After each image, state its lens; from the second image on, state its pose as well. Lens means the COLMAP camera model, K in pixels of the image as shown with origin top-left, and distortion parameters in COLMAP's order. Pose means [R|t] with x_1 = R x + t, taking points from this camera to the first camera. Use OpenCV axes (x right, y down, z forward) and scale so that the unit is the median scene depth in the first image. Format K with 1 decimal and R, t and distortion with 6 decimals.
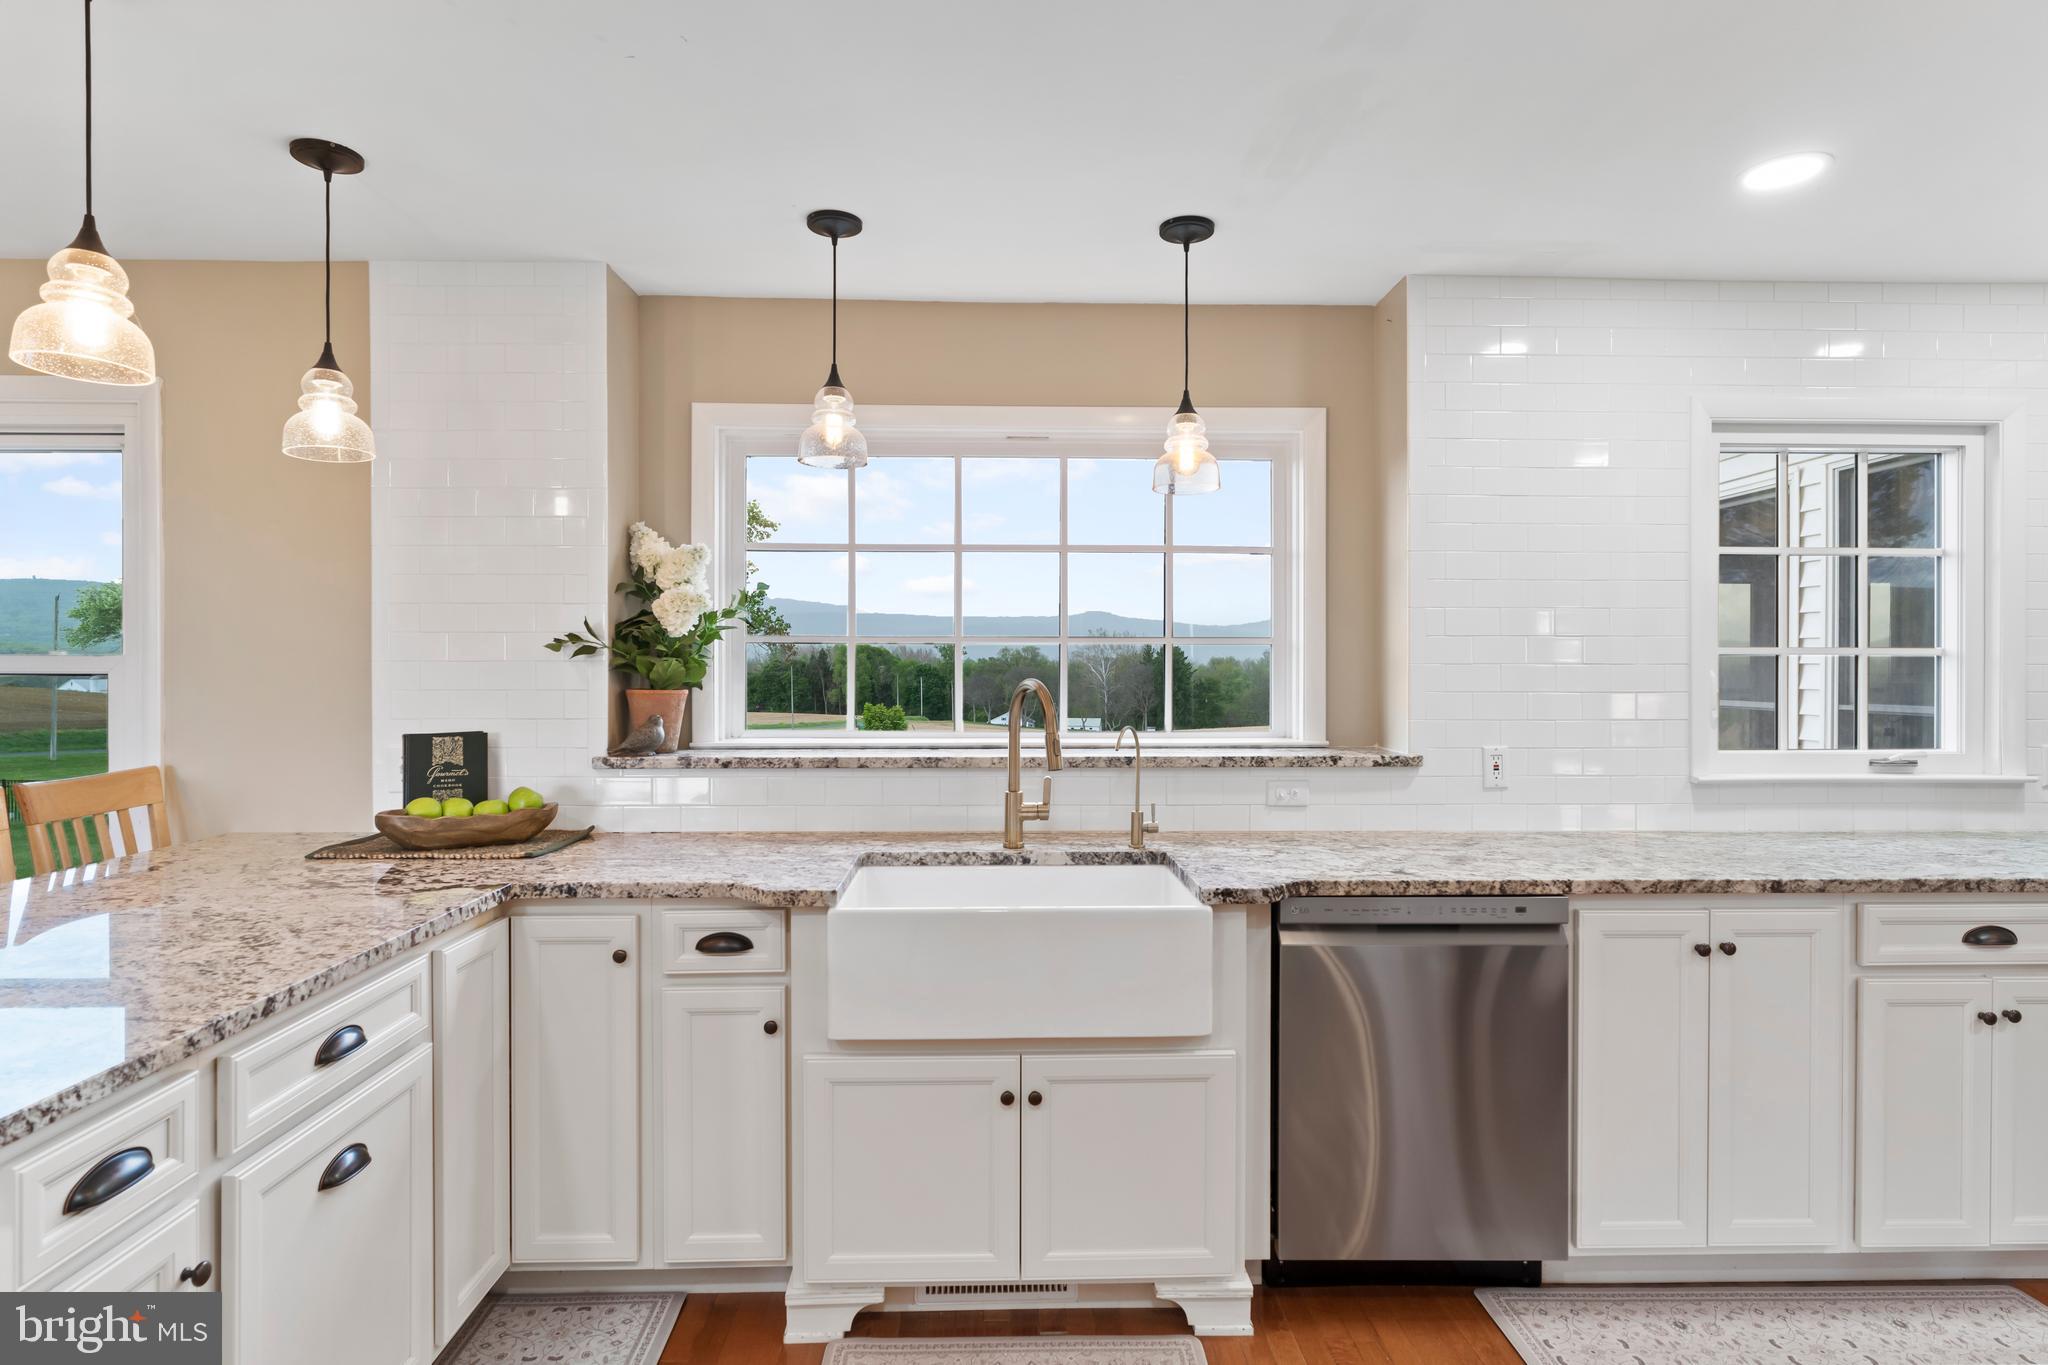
lens RADIAL K [[1051.5, 0, 1025.5], [0, 1051.5, 677.4], [0, 0, 1]] dist [-0.005904, 0.003626]
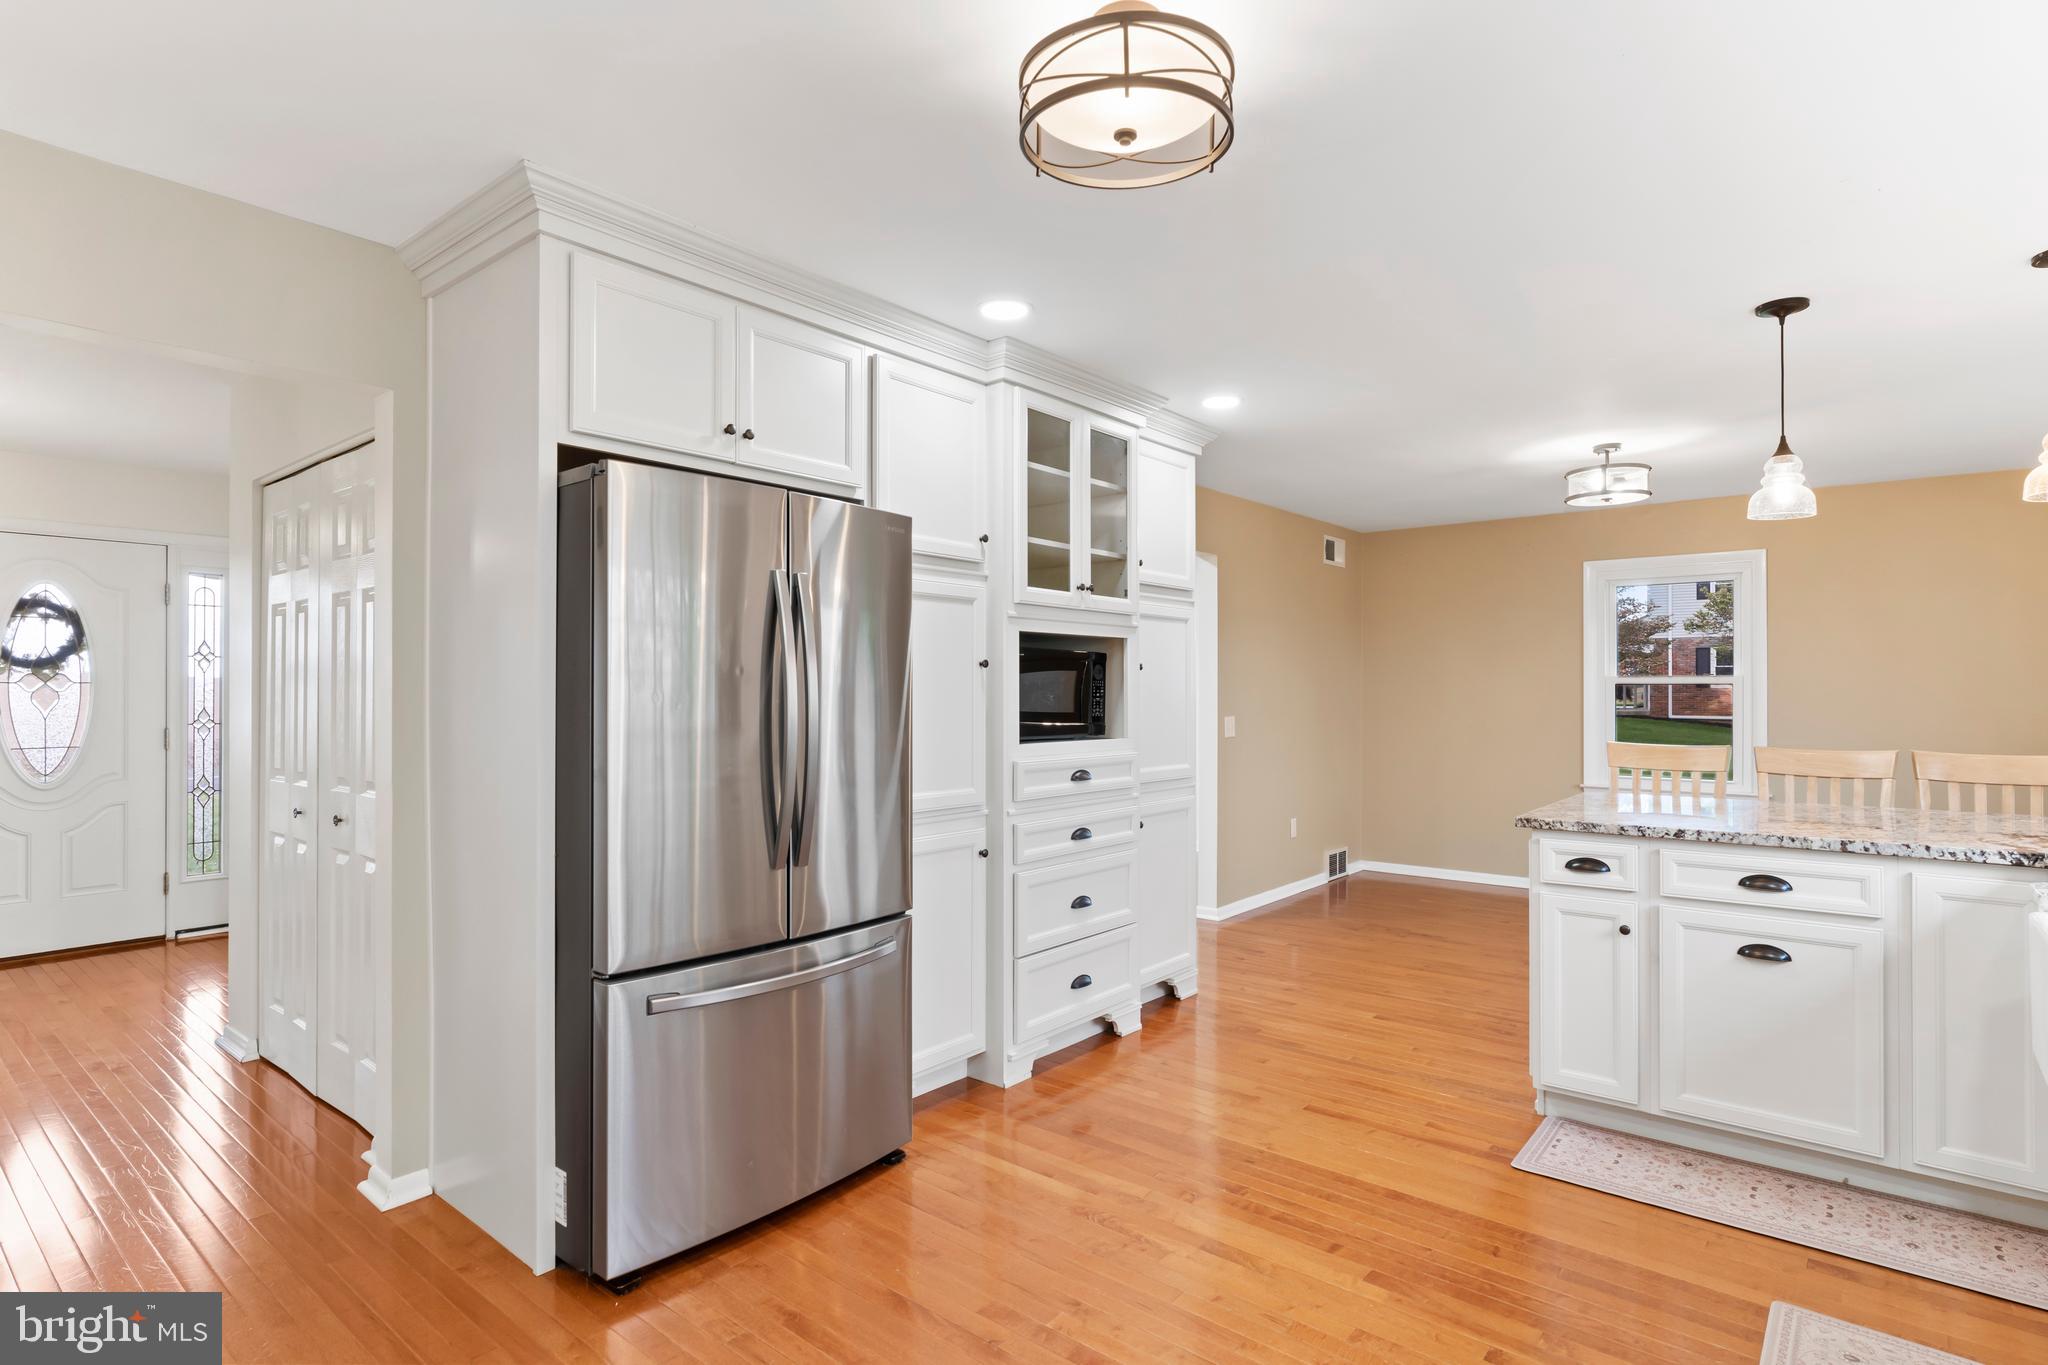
lens RADIAL K [[1051.5, 0, 1022.6], [0, 1051.5, 687.3], [0, 0, 1]] dist [-0.005904, 0.003626]
pose [[-0.662578, -0.006385, -0.748966, 0.927742], [-0.007507, 0.999970, -0.001883, 0.022093], [0.748955, 0.004375, -0.662606, 0.776972]]
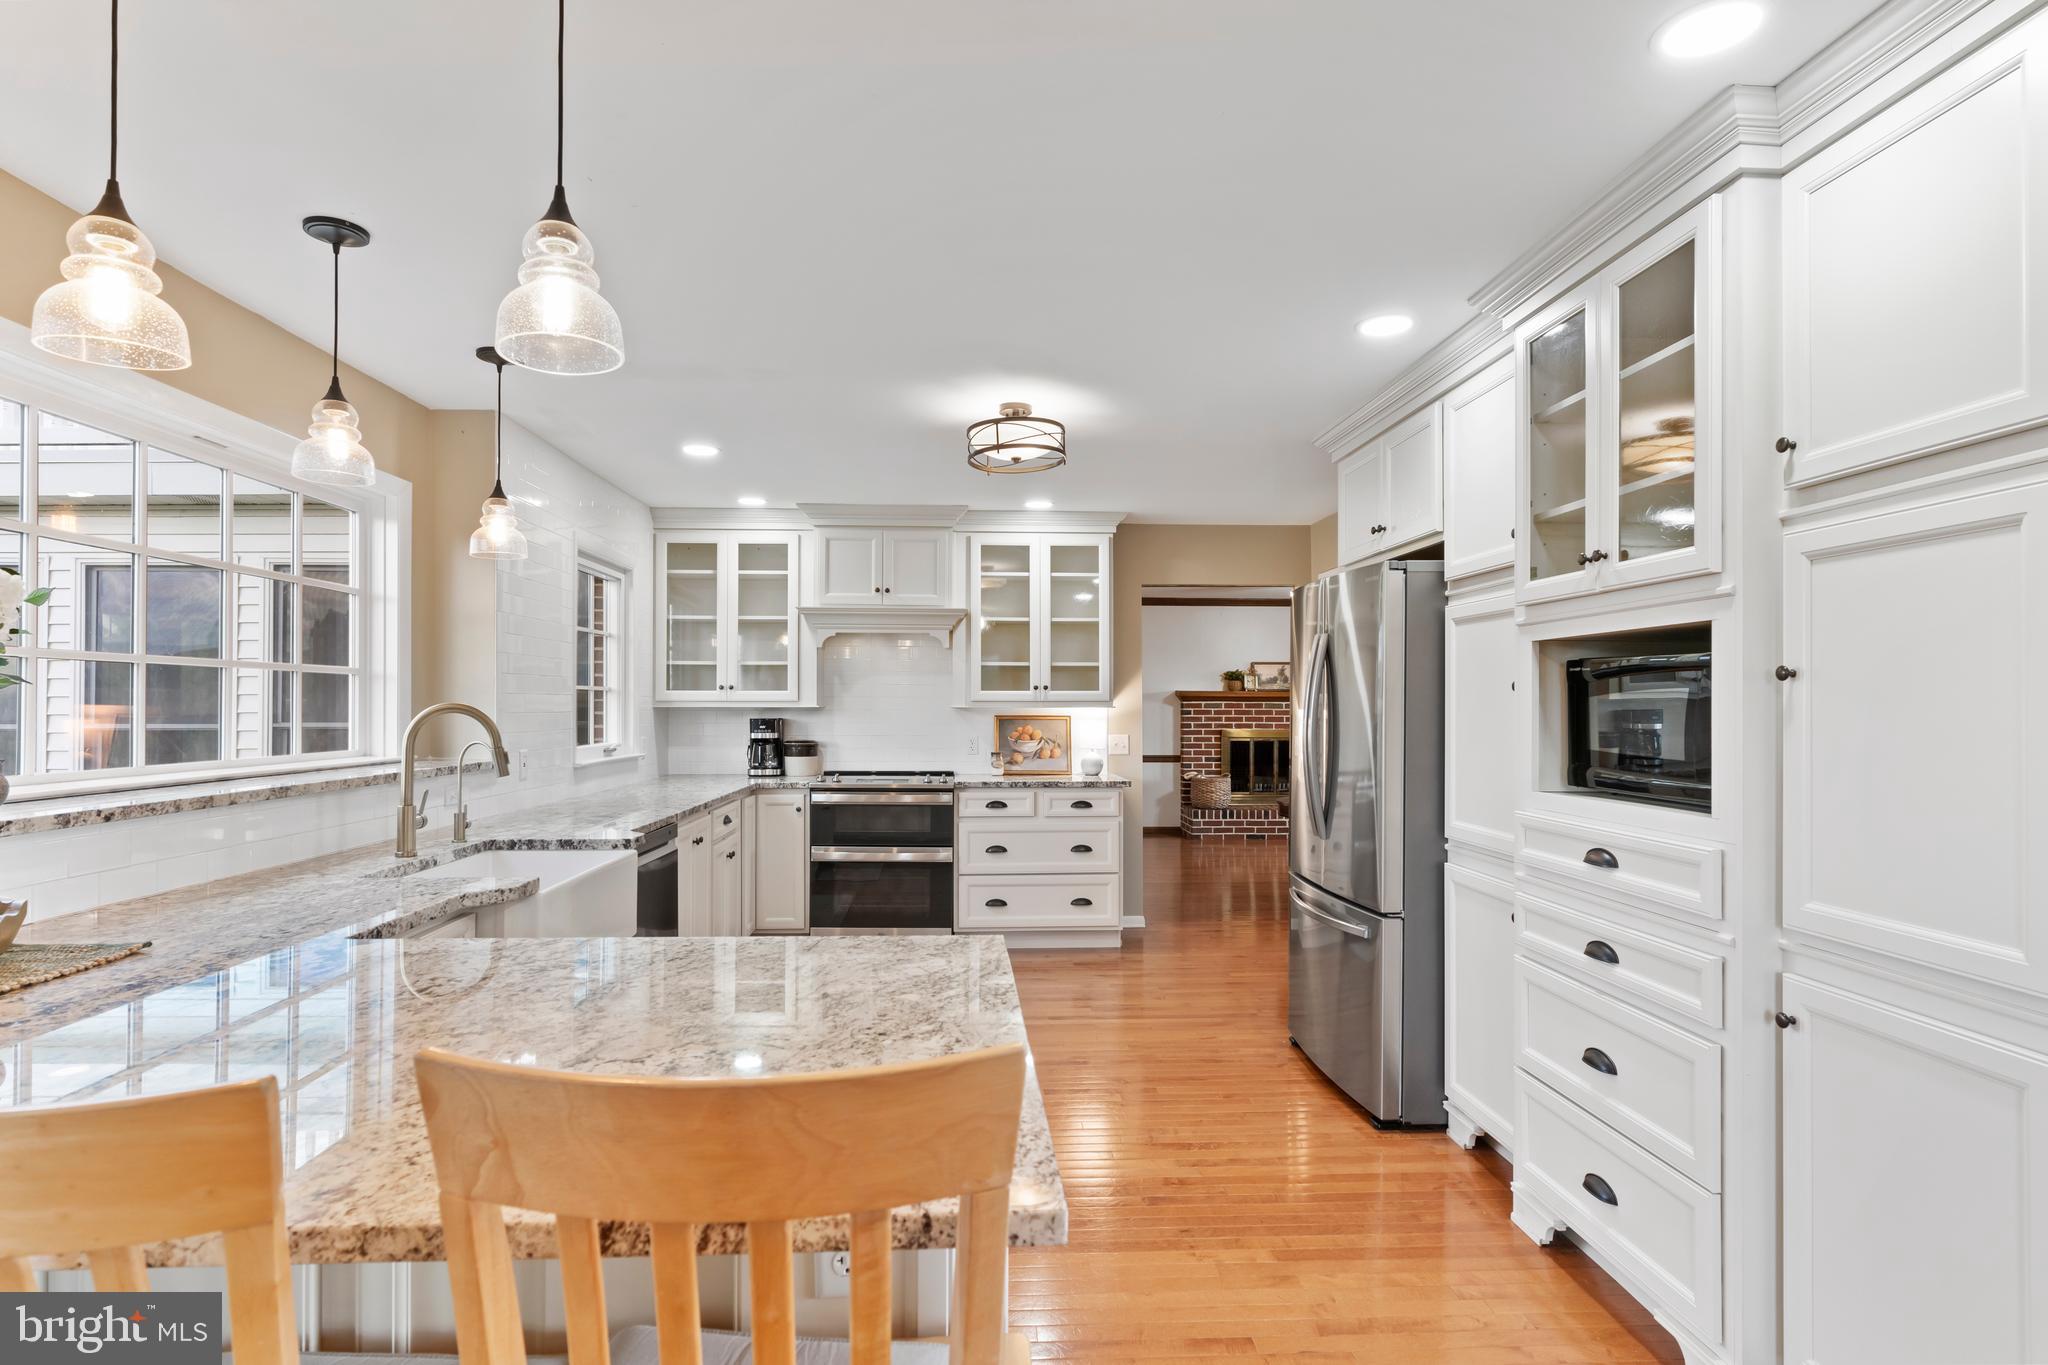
lens RADIAL K [[1051.5, 0, 1014.1], [0, 1051.5, 699.3], [0, 0, 1]] dist [-0.005904, 0.003626]
pose [[-0.020313, 0.003619, 0.999787, -1.148654], [0.004304, 0.999985, -0.003532, 0.004165], [-0.999784, 0.004231, -0.020328, 0.394808]]
